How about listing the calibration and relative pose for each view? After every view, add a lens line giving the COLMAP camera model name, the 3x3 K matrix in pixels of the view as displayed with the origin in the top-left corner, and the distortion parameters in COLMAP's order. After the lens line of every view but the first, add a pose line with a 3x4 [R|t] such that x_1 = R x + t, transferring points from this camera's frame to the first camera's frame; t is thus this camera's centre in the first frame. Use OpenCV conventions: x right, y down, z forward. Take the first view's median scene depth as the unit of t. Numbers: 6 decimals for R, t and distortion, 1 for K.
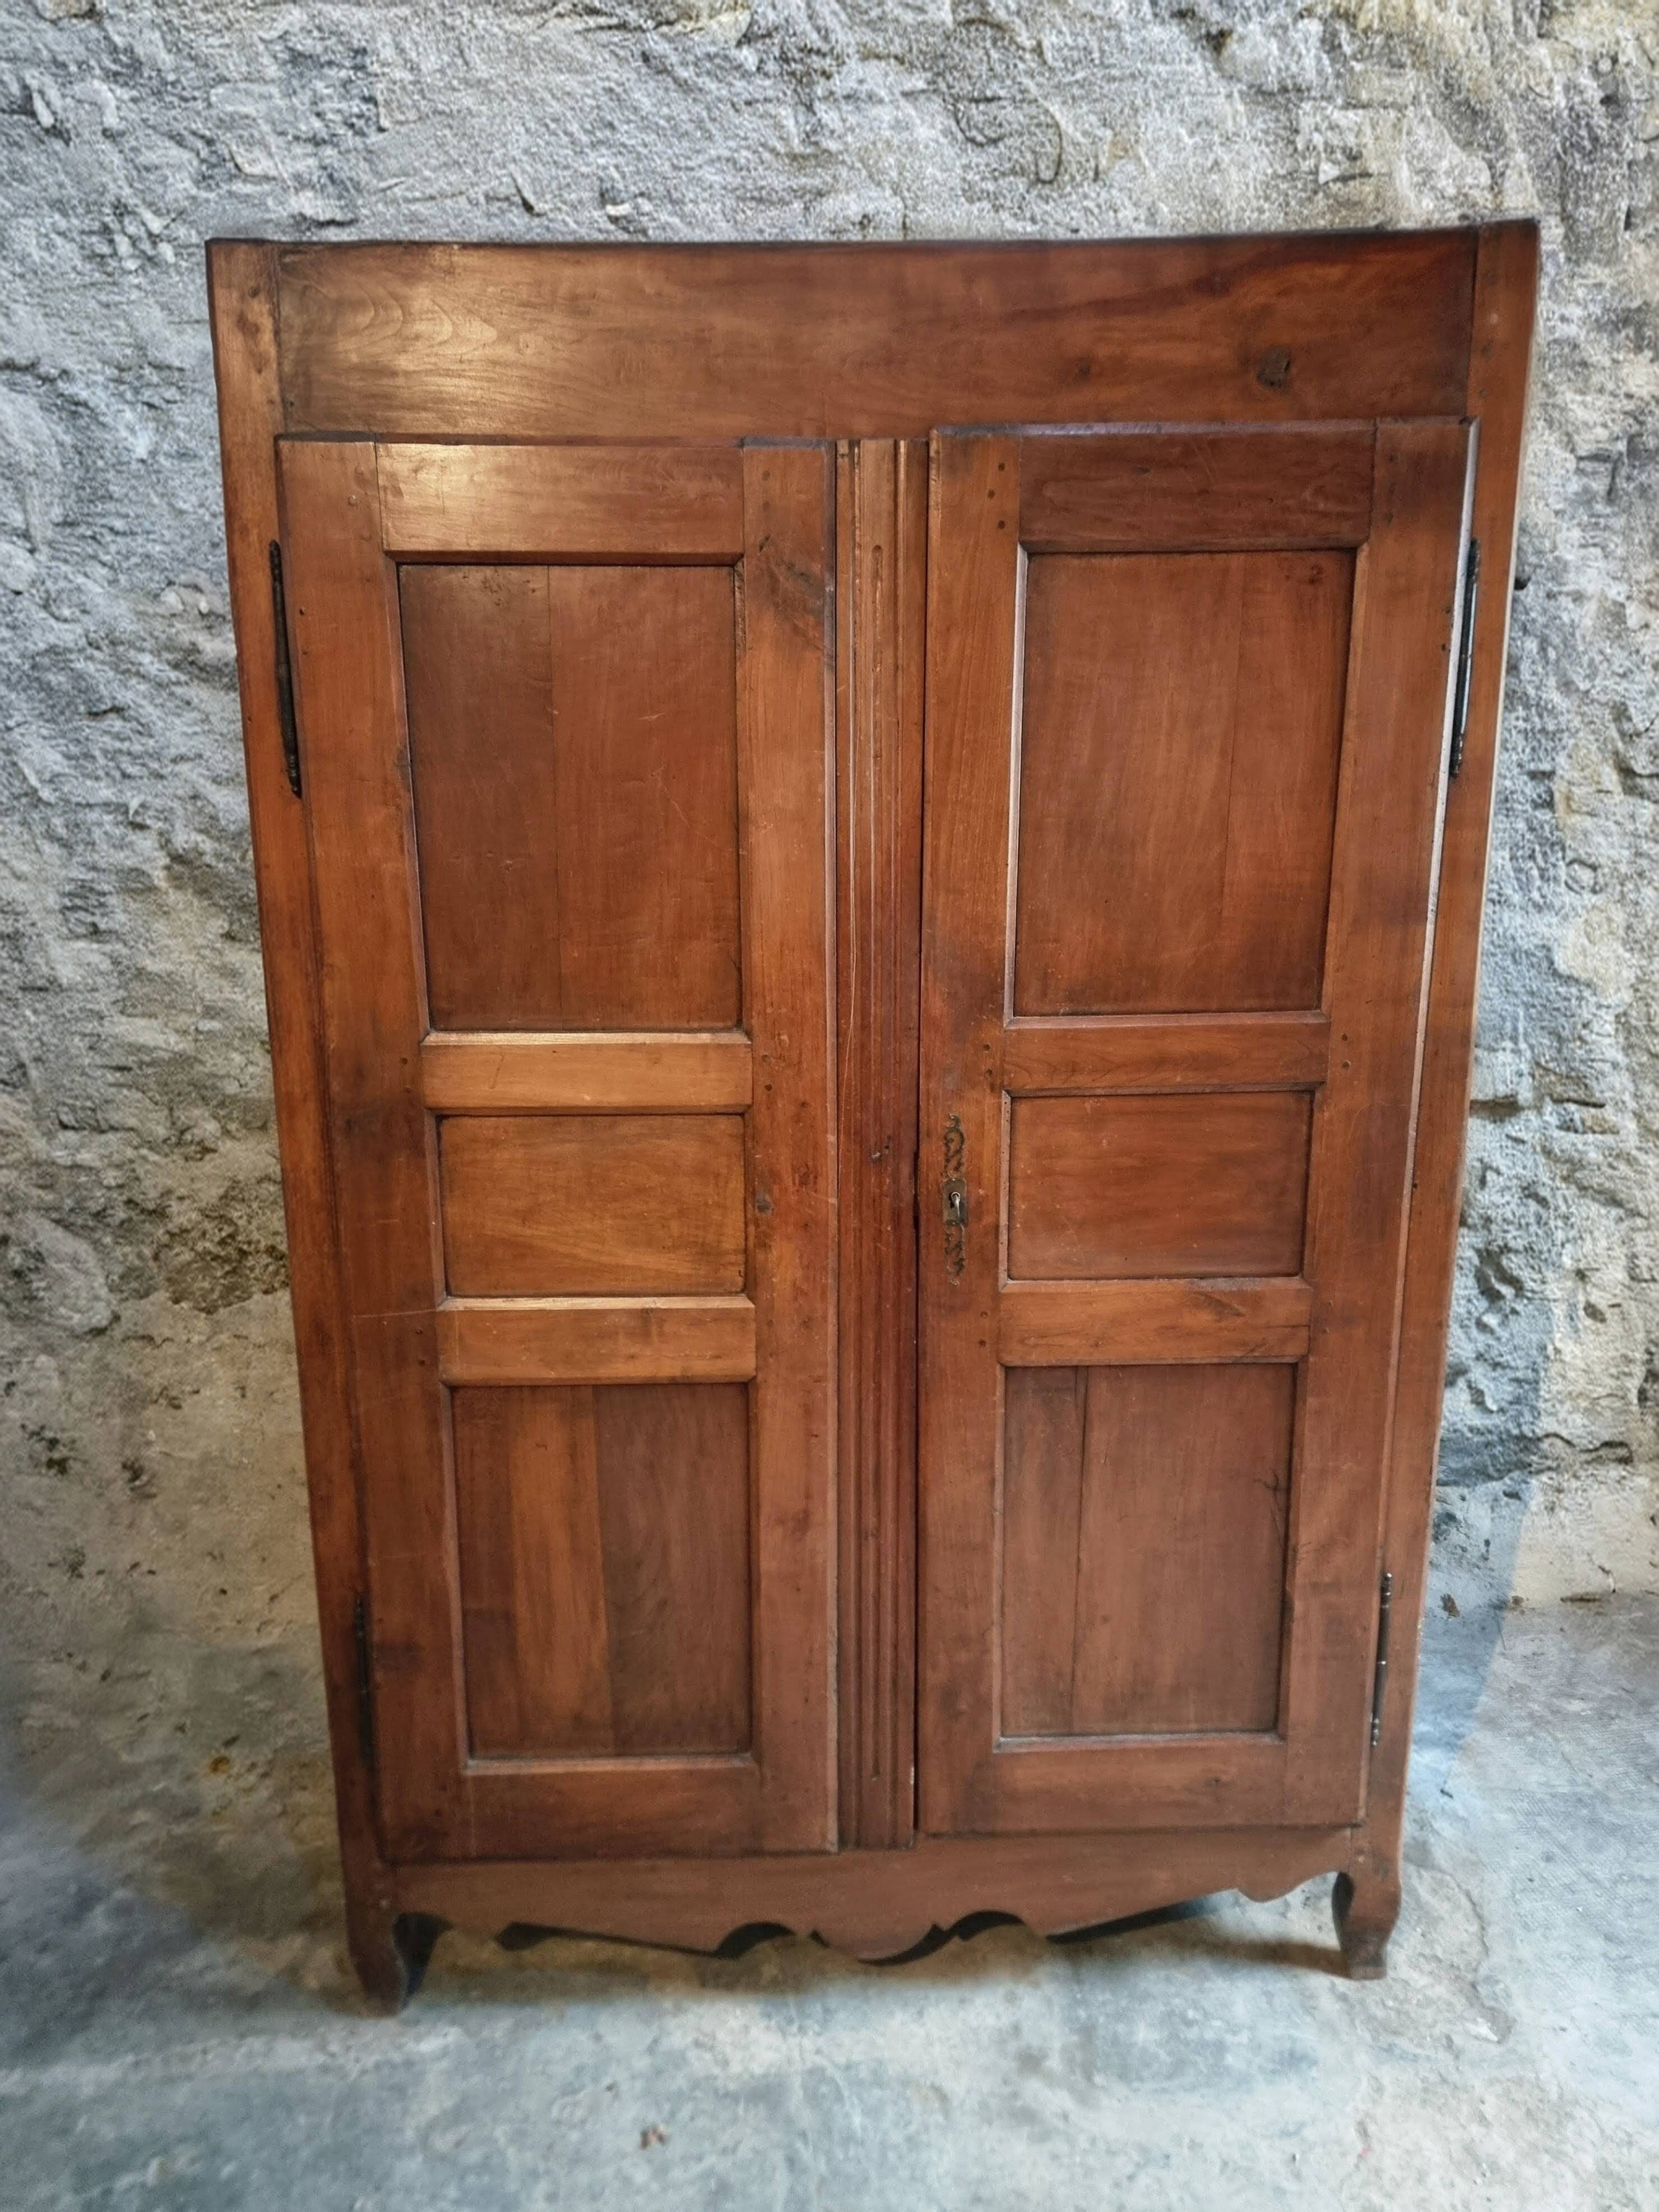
lens RADIAL K [[1506.5, 0, 802.2], [0, 1506.5, 1086.5], [0, 0, 1]] dist [0.078032, -0.069674]
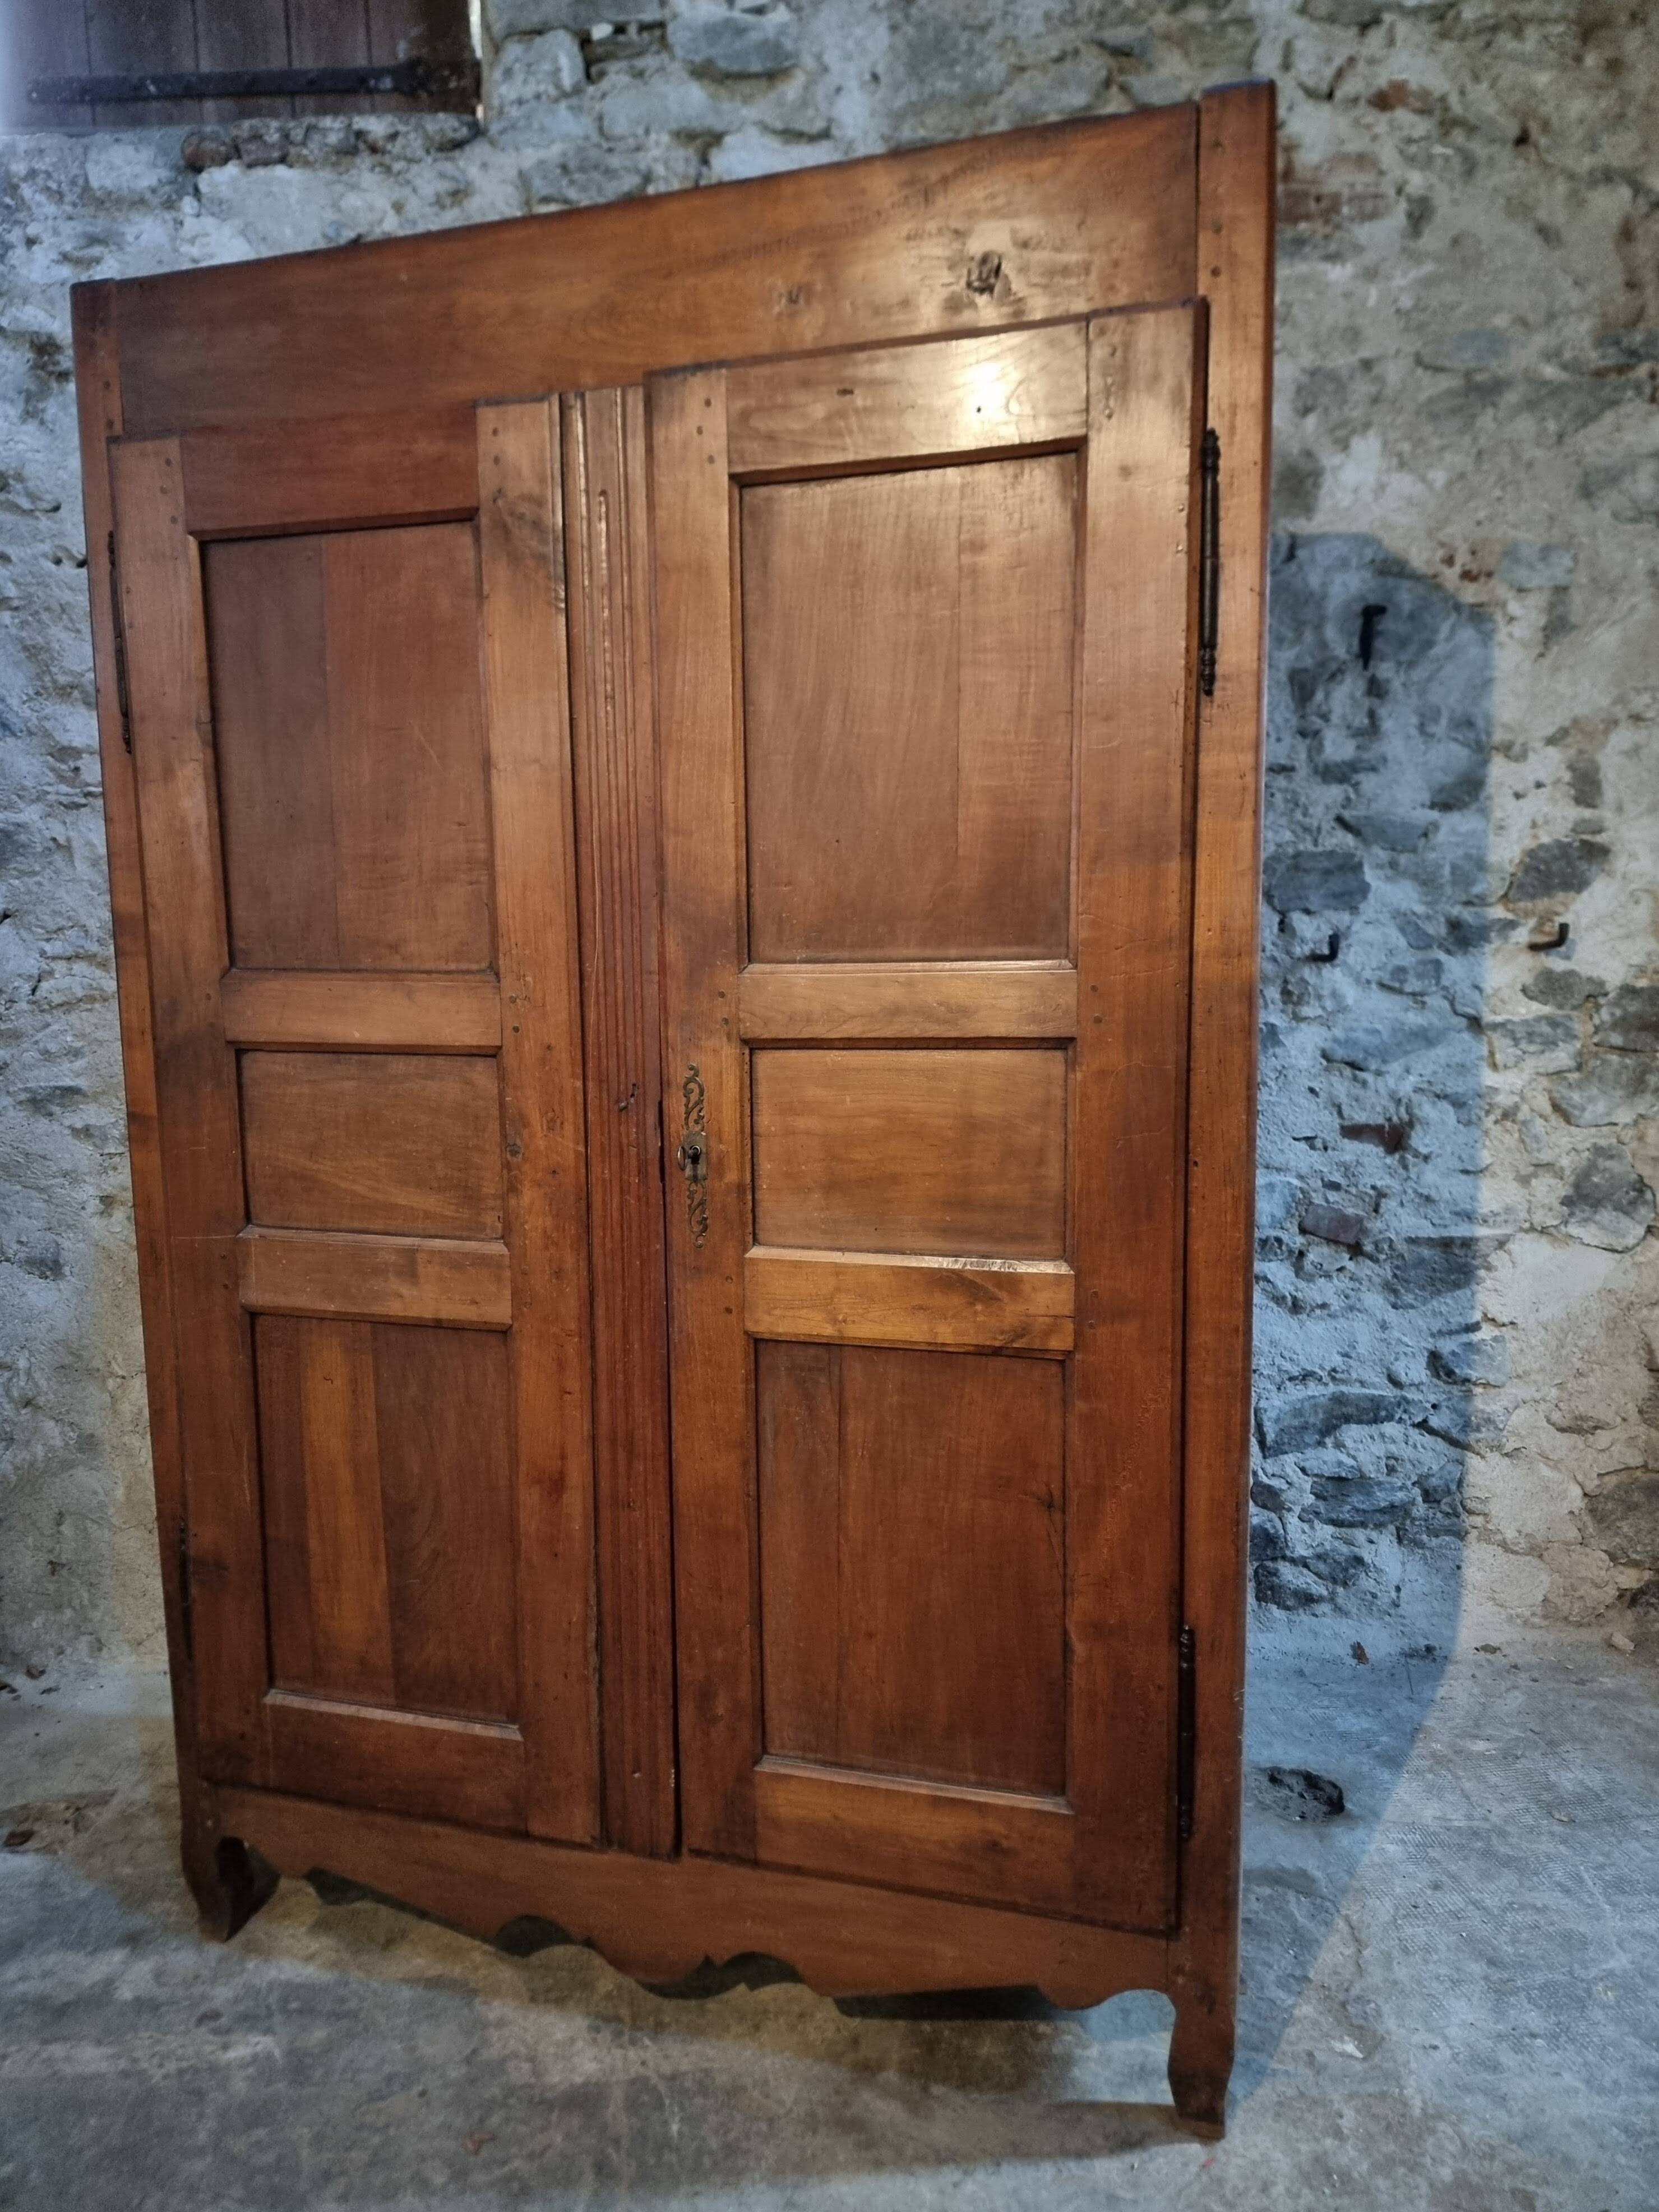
lens RADIAL K [[1530.7, 0, 791.5], [0, 1530.7, 1112.8], [0, 0, 1]] dist [0.069933, -0.066847]
pose [[0.949034, 0.037006, -0.312995, 0.464466], [-0.063679, 0.995116, -0.075427, 0.118533], [0.308675, 0.091514, 0.946755, 0.086712]]
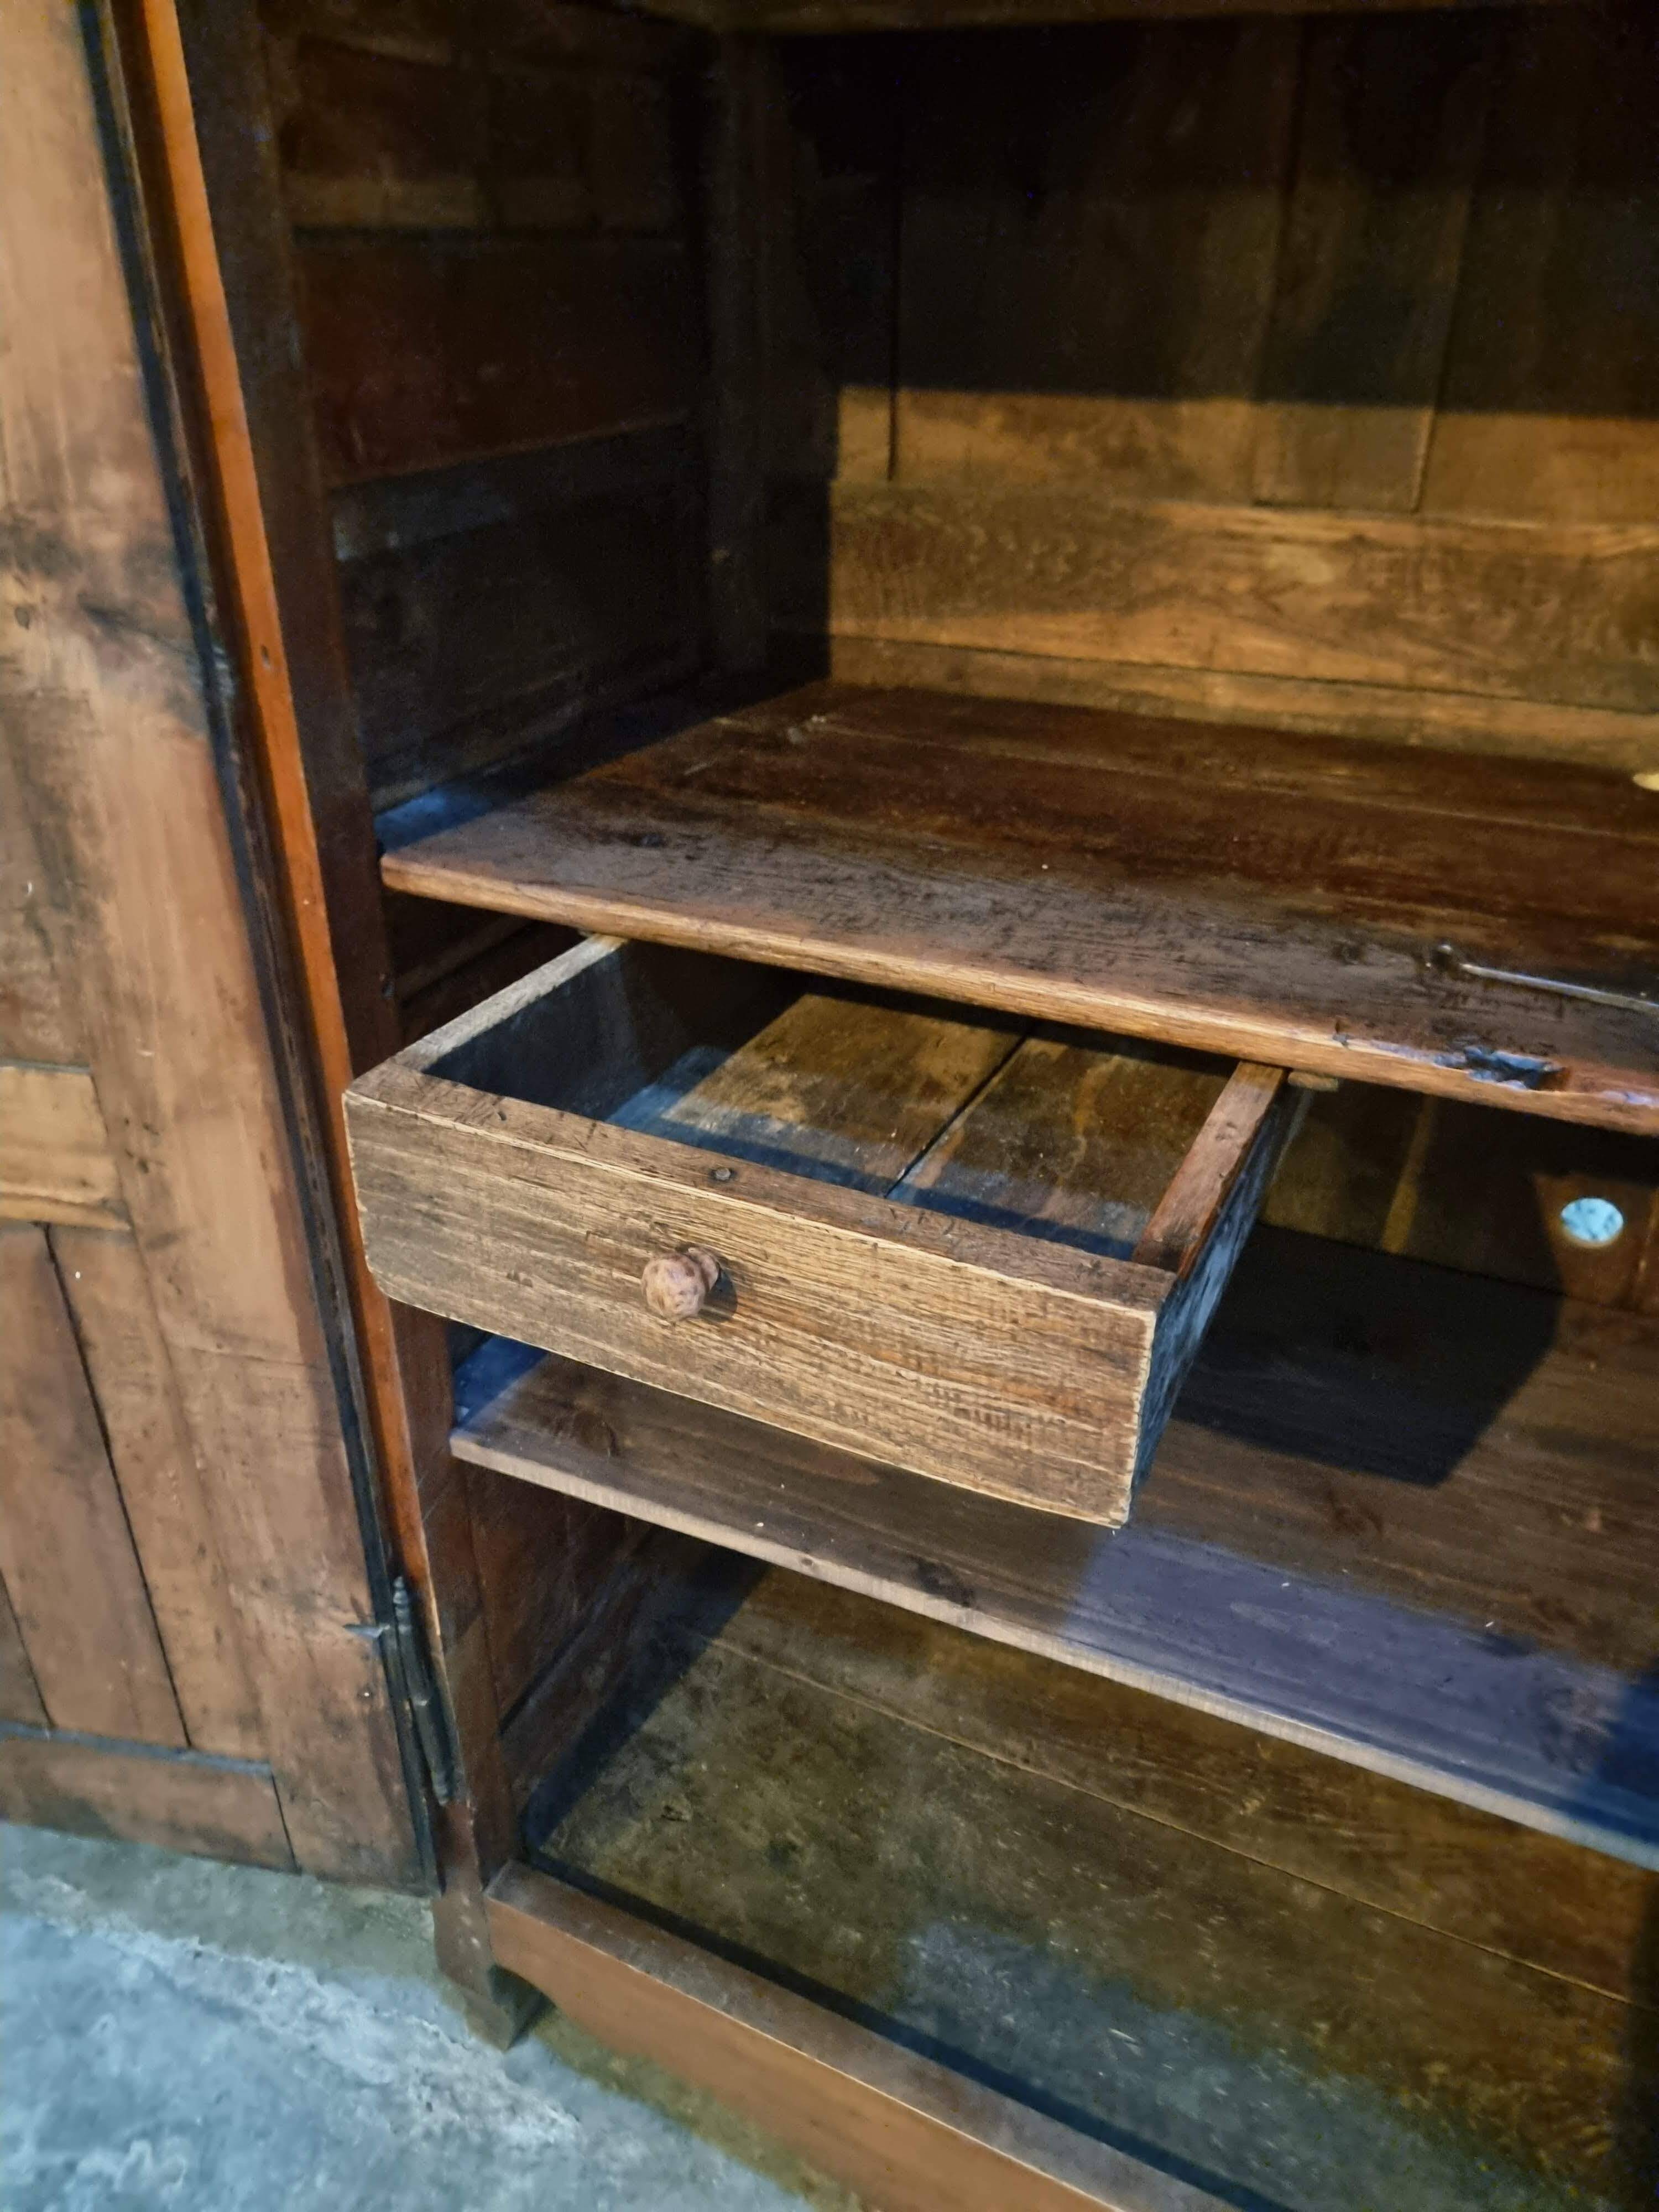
lens RADIAL K [[1564.4, 0, 822.8], [0, 1564.4, 1103.5], [0, 0, 1]] dist [0.074789, -0.070135]
pose [[0.711821, 0.376454, -0.592952, 0.157444], [-0.169543, 0.911359, 0.375073, -0.054613], [0.681590, -0.166454, 0.712550, 0.684569]]
